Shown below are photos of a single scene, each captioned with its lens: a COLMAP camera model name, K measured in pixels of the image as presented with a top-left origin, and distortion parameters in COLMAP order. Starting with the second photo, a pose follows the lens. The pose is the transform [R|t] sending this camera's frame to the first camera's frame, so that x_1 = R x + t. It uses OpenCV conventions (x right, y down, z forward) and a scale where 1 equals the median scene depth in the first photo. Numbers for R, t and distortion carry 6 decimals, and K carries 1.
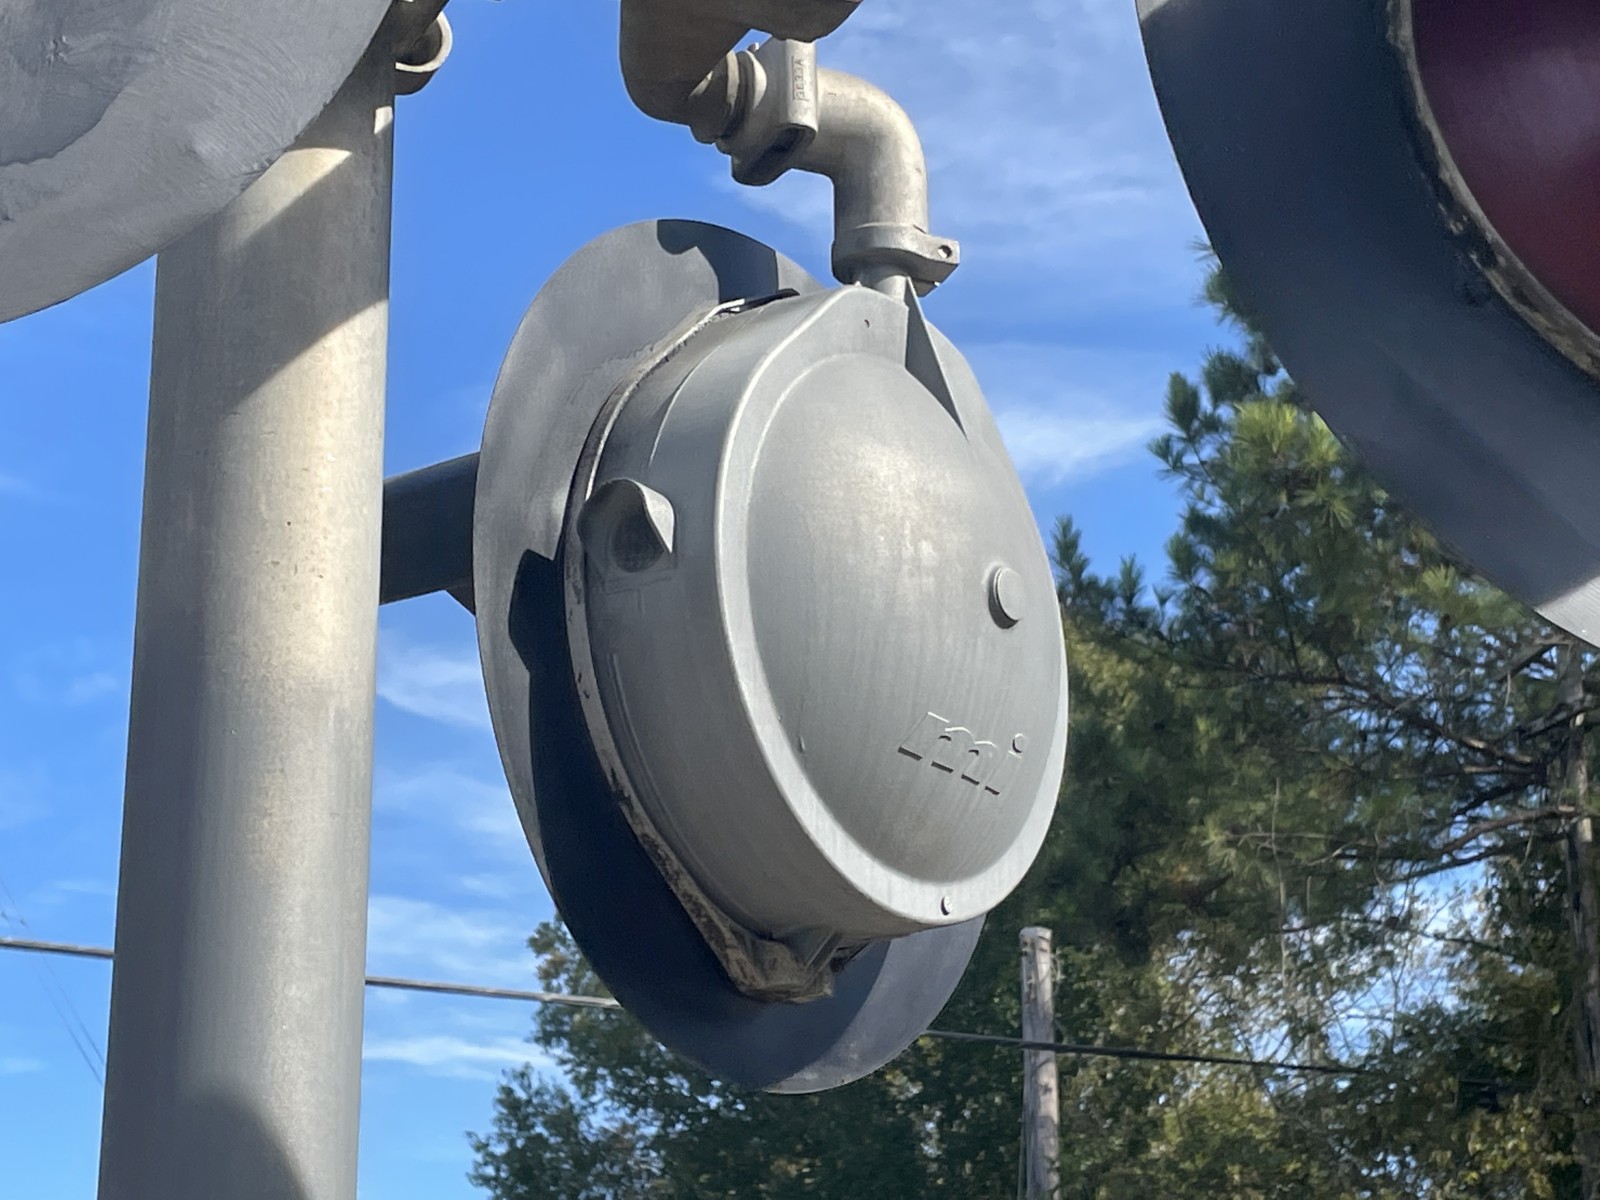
lens RADIAL K [[3280.0, 0, 801.8], [0, 3280.0, 687.8], [0, 0, 1]] dist [0.140252, -0.046709]
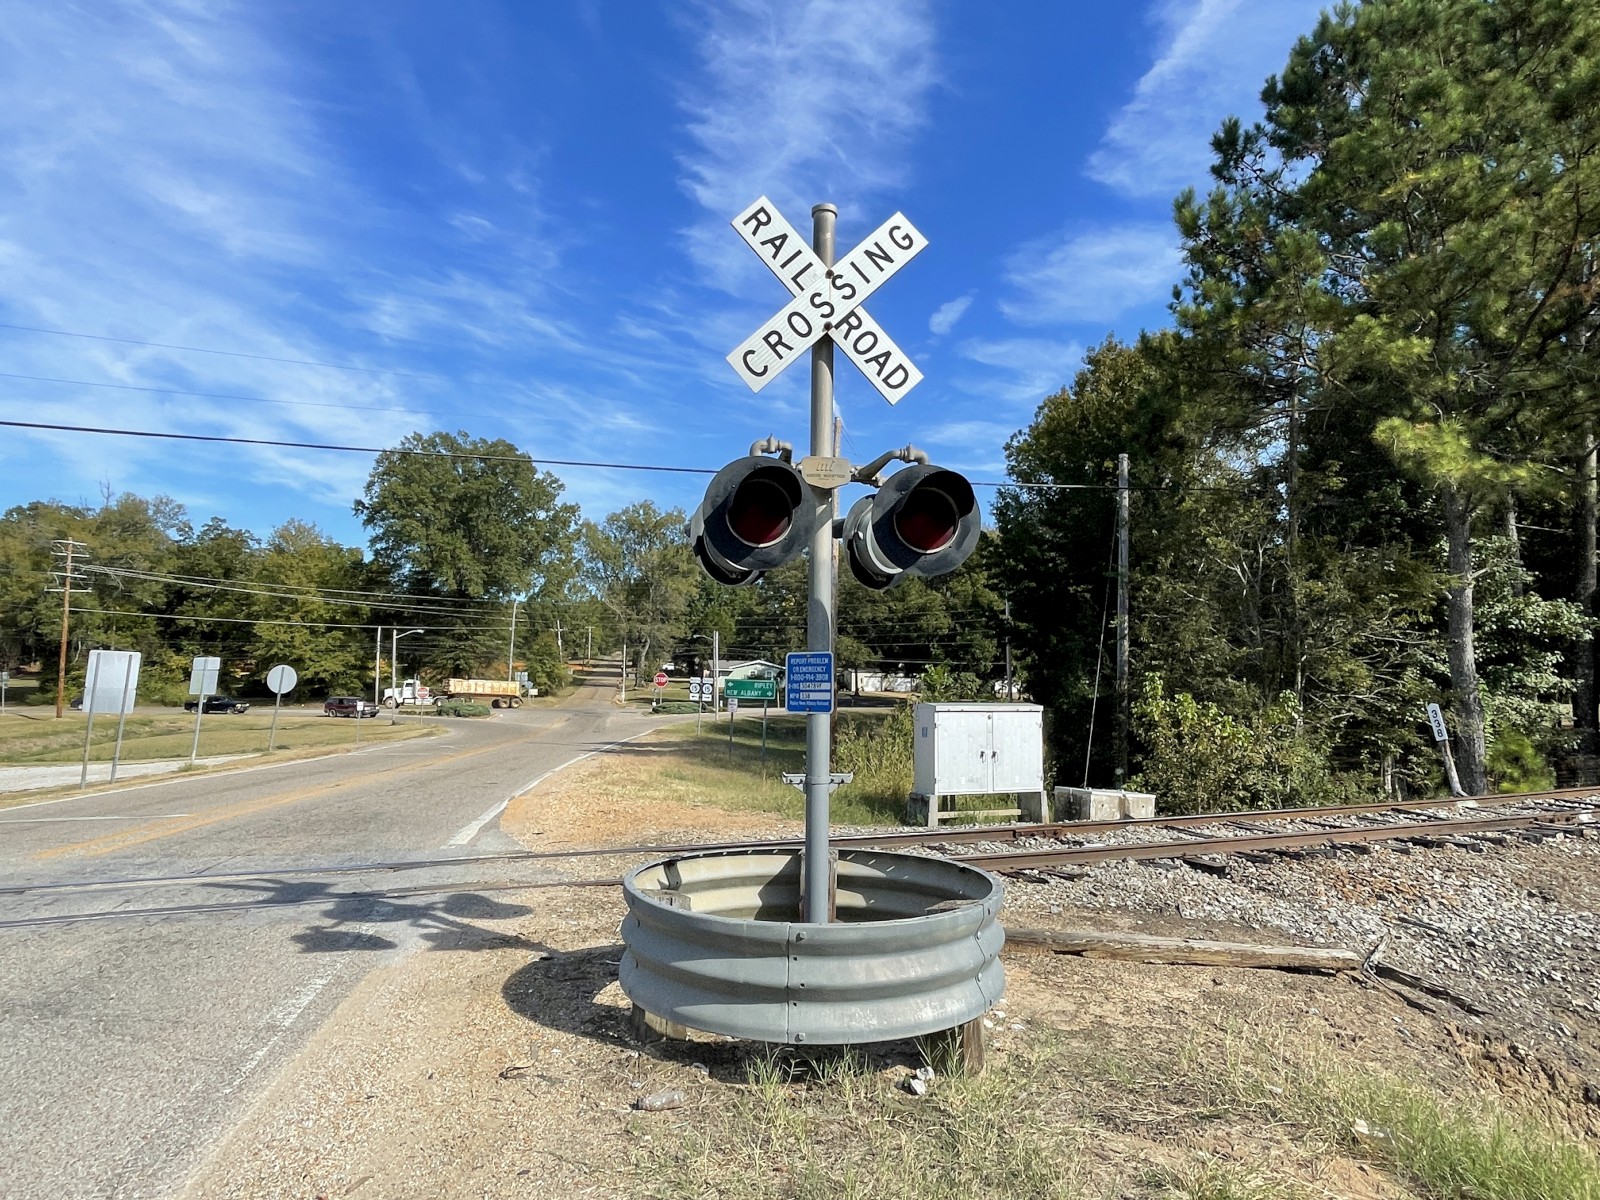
lens RADIAL K [[963.9, 0, 800.0], [0, 963.9, 600.0], [0, 0, 1]] dist [-0.019811, 0.002475]
pose [[0.953183, -0.003925, -0.302369, 0.568150], [0.076629, 0.970413, 0.228968, -0.466733], [0.292524, -0.241419, 0.925282, -1.513054]]
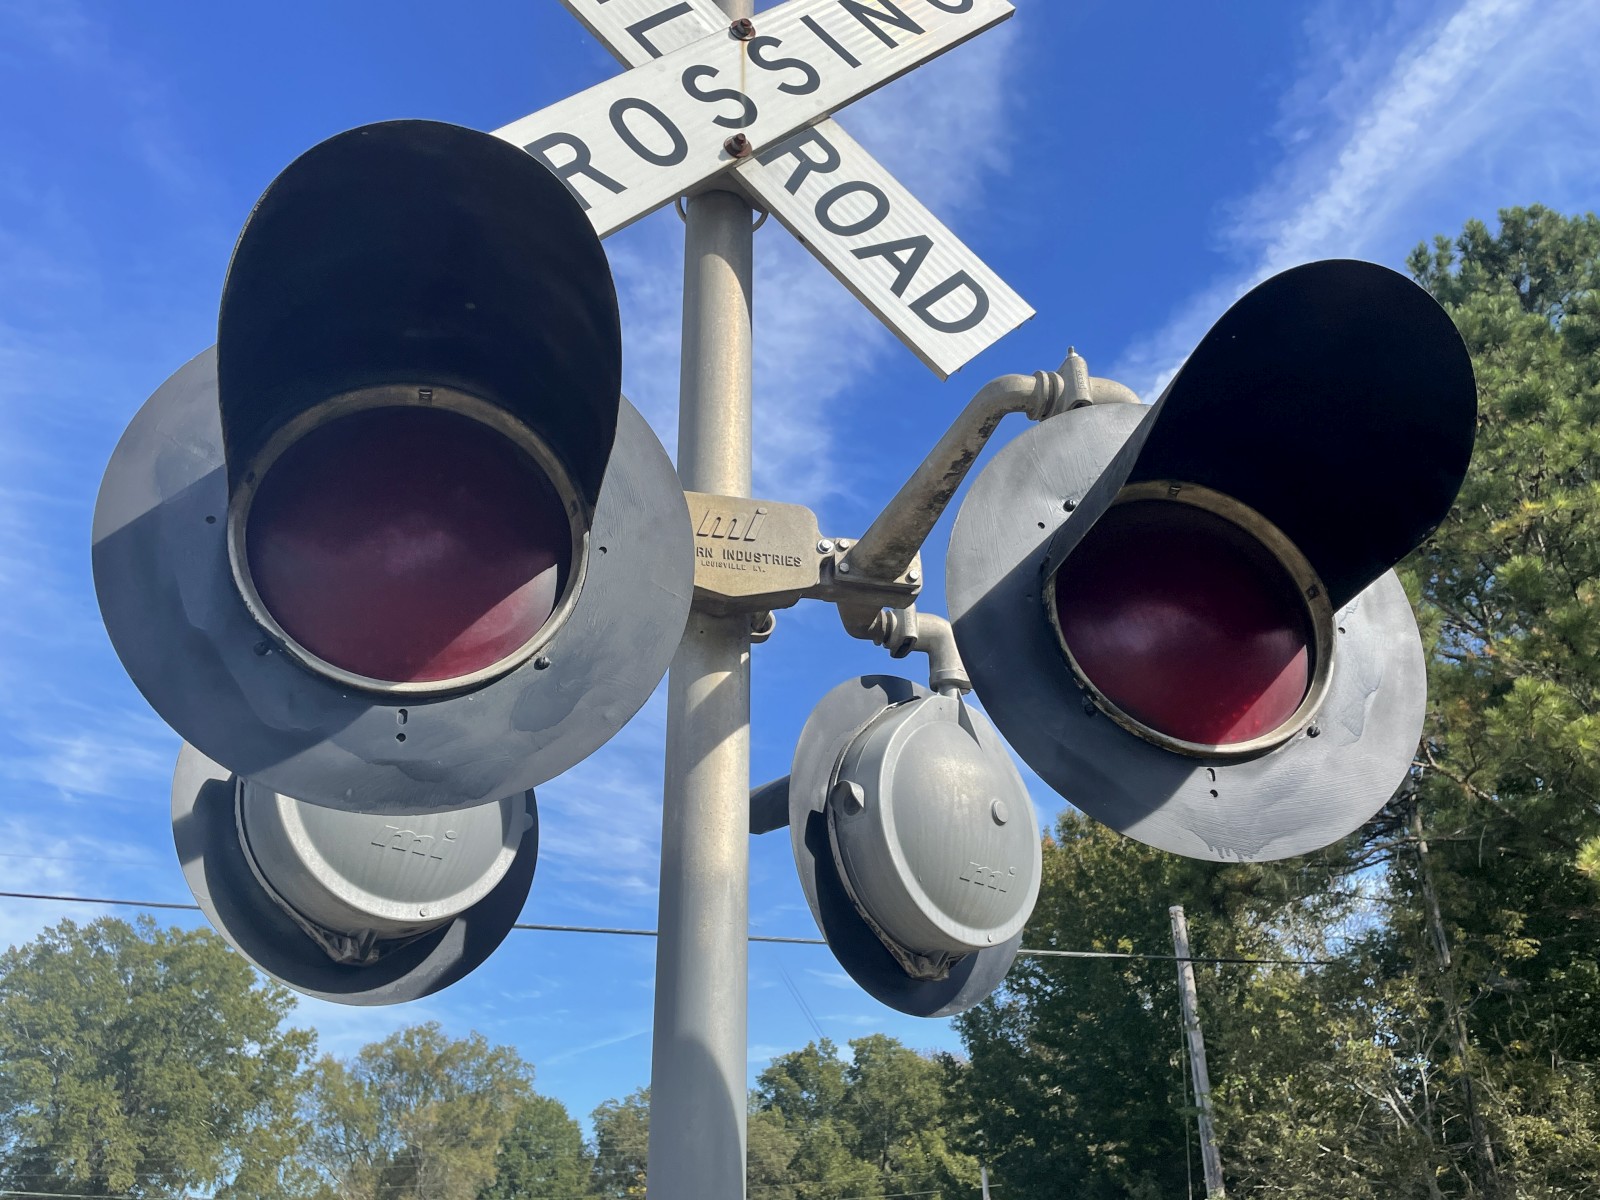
lens RADIAL K [[1337.0, 0, 800.0], [0, 1337.0, 600.0], [0, 0, 1]] dist [0.107836, -0.143059]
pose [[0.977400, -0.106544, -0.182585, 0.112254], [0.076470, 0.983409, -0.164496, -0.028718], [0.197082, 0.146816, 0.969332, -0.069385]]
